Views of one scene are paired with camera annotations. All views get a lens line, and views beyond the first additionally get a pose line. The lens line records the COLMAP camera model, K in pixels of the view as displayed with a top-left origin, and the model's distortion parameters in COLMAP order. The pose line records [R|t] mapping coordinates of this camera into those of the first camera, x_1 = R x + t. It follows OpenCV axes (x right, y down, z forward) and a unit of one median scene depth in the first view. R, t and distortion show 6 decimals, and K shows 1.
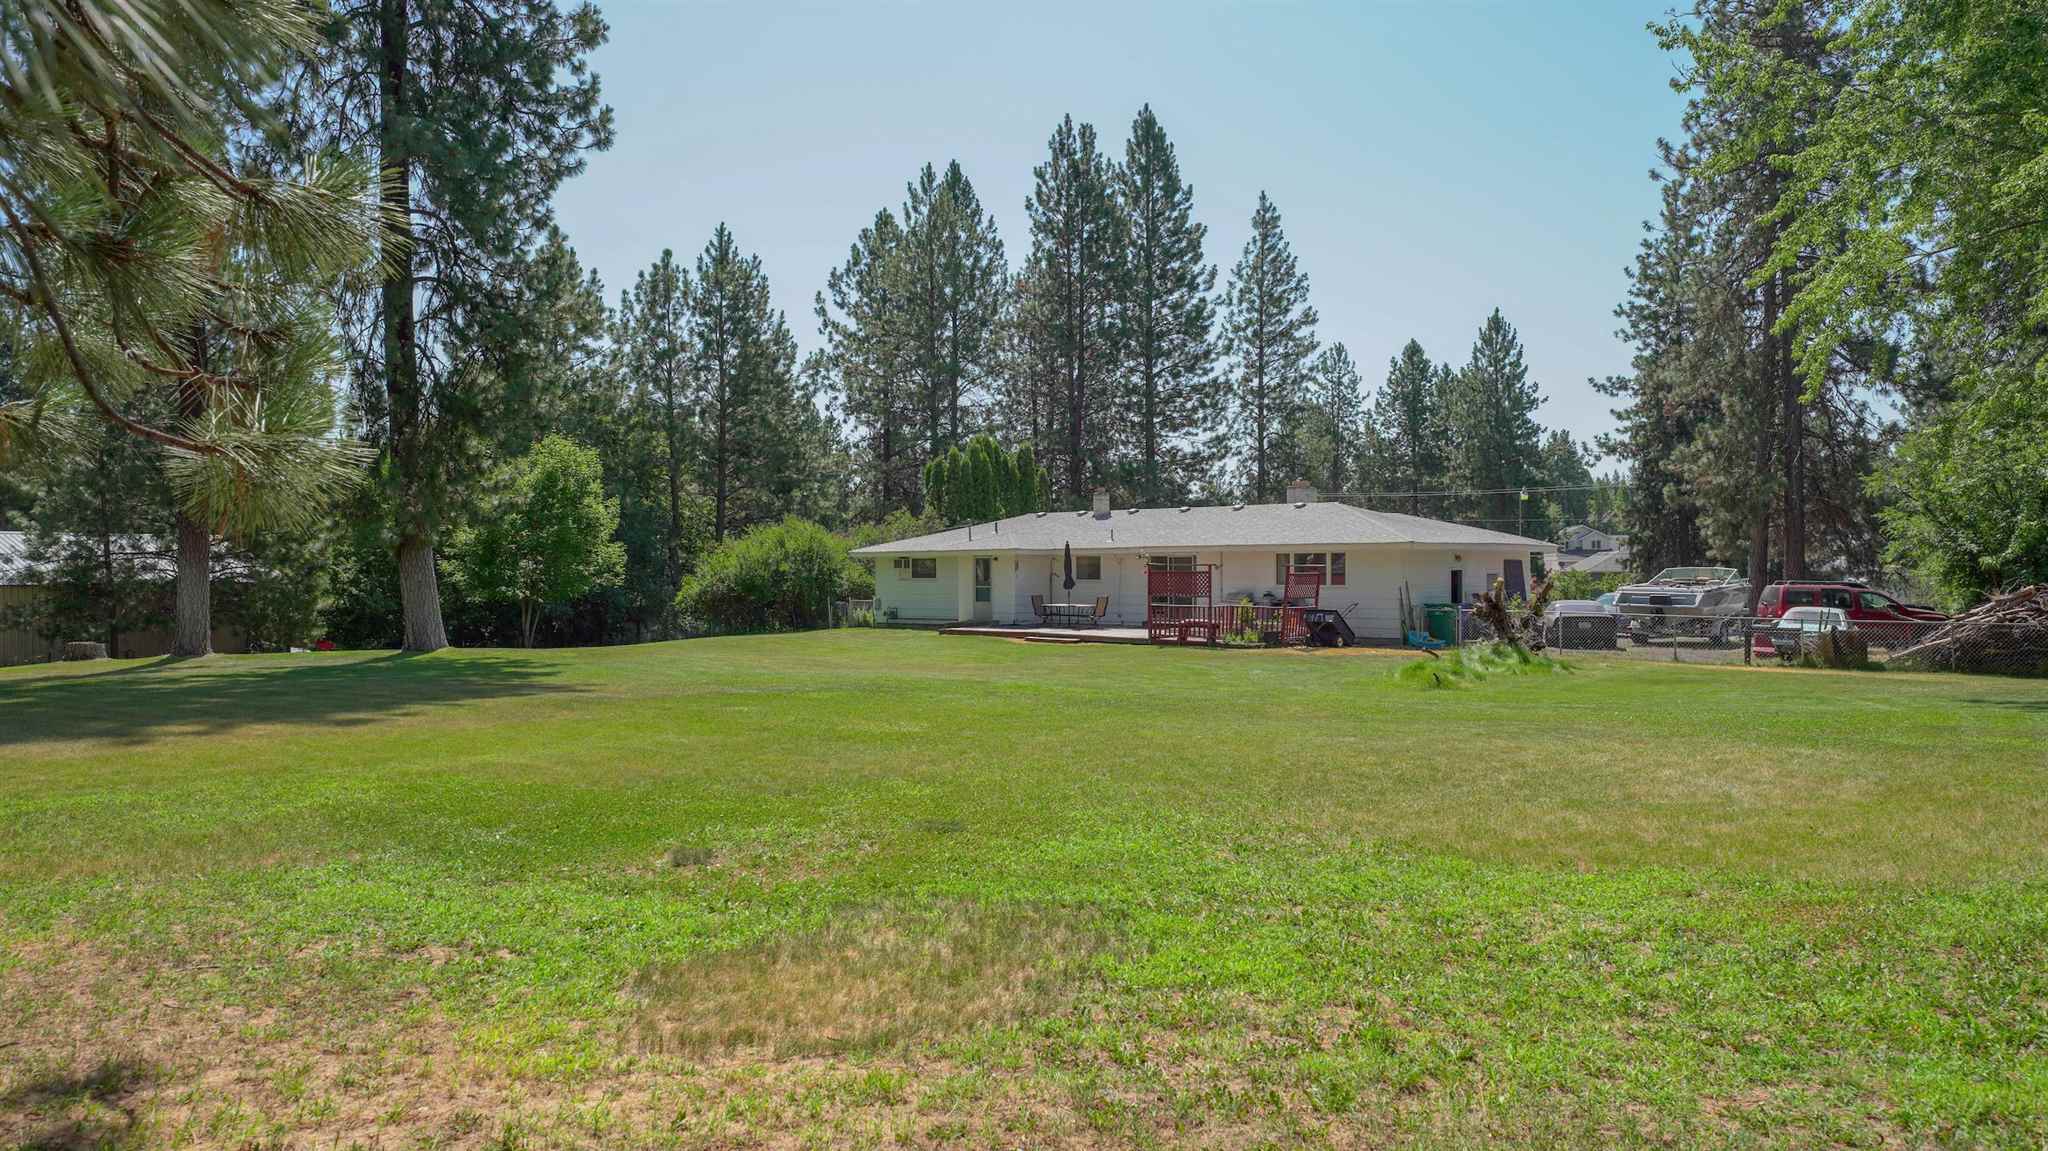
lens RADIAL K [[1461.9, 0, 1018.9], [0, 1461.9, 569.0], [0, 0, 1]] dist [0.002291, 0.000211]
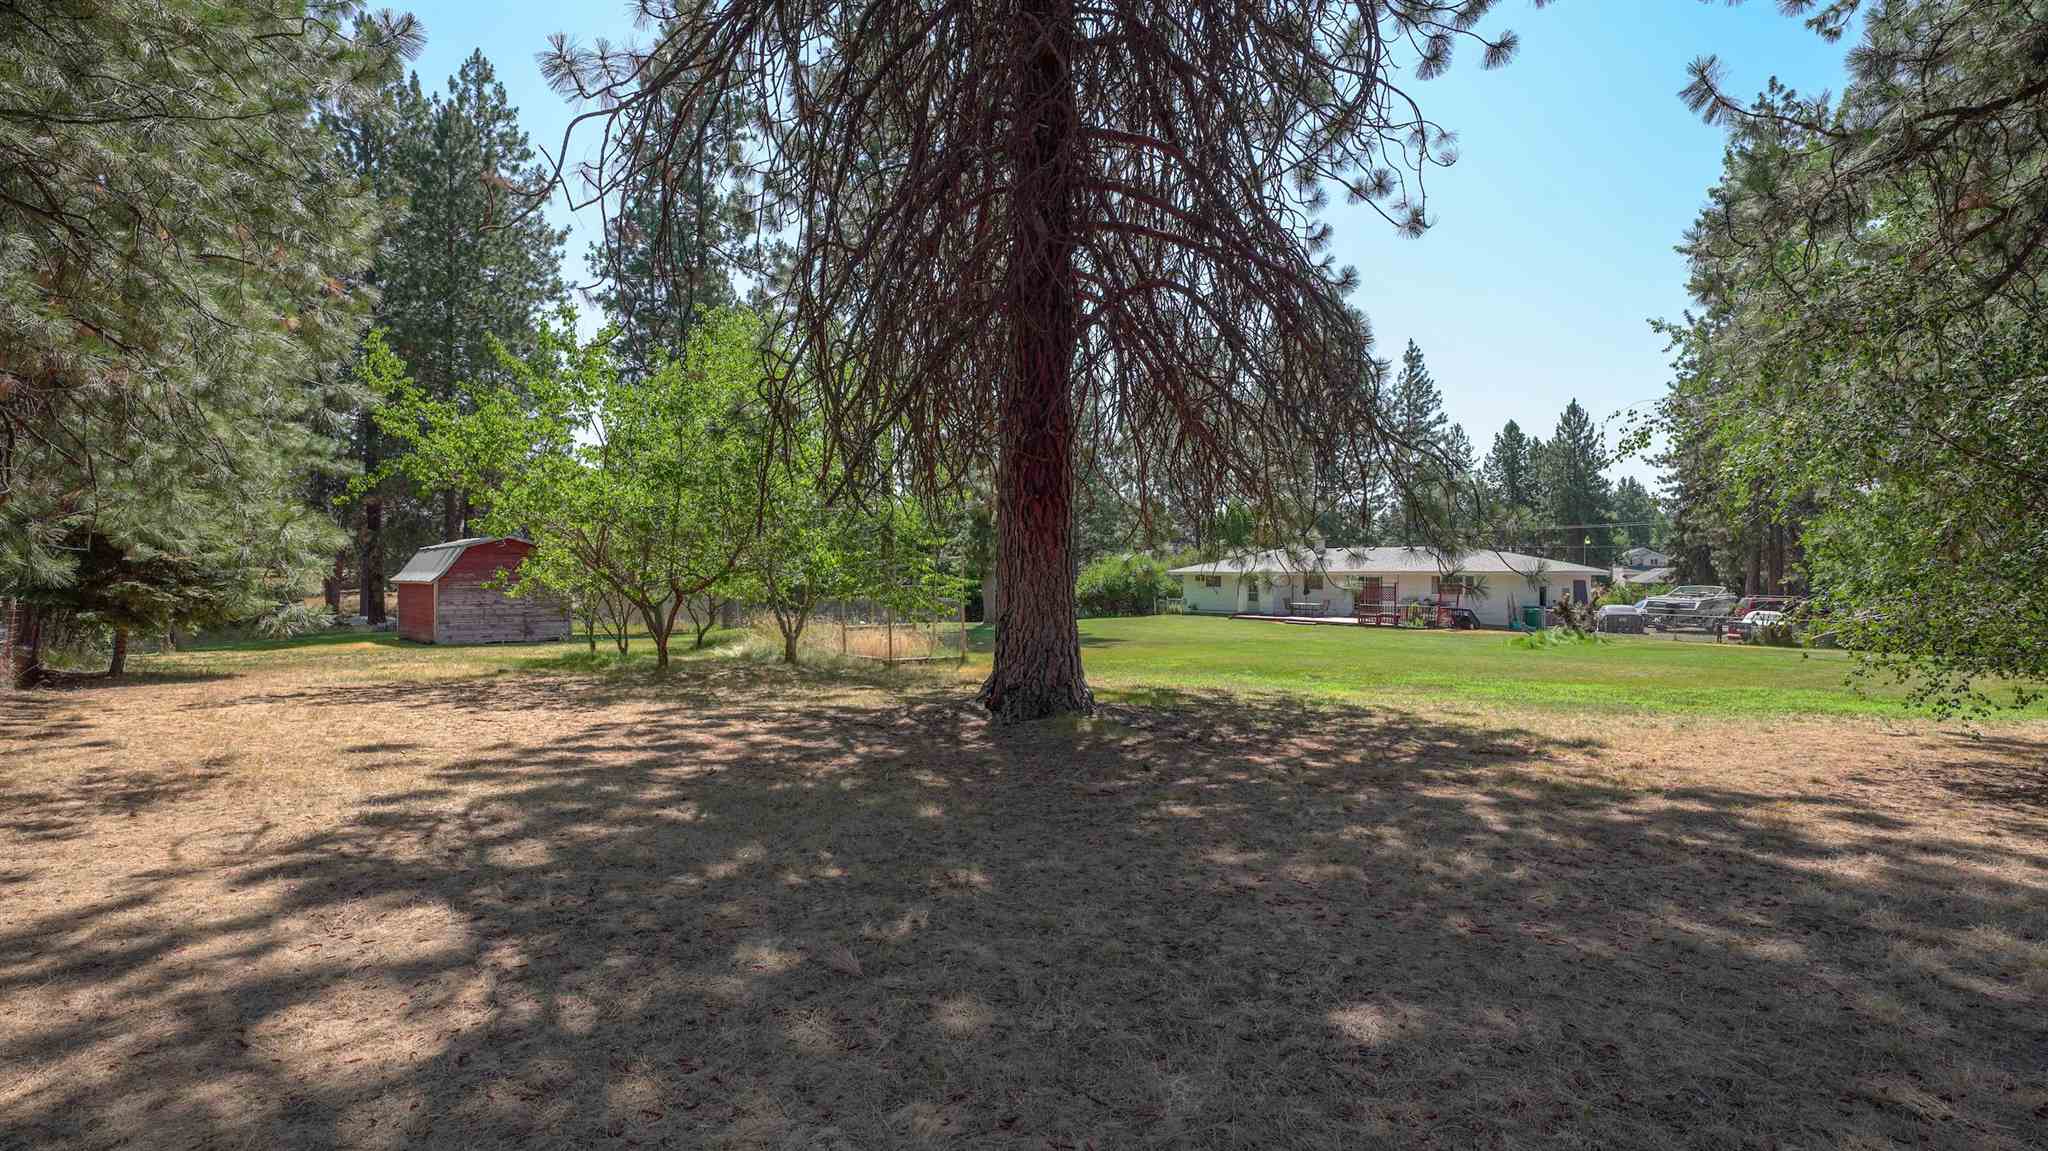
lens RADIAL K [[1004.4, 0, 1026.0], [0, 1004.4, 570.8], [0, 0, 1]] dist [0.001046, 0.000864]
pose [[0.982891, 0.007101, -0.184053, -0.061655], [-0.007804, 0.999965, -0.003096, -0.007123], [0.184024, 0.004479, 0.982911, -0.208801]]
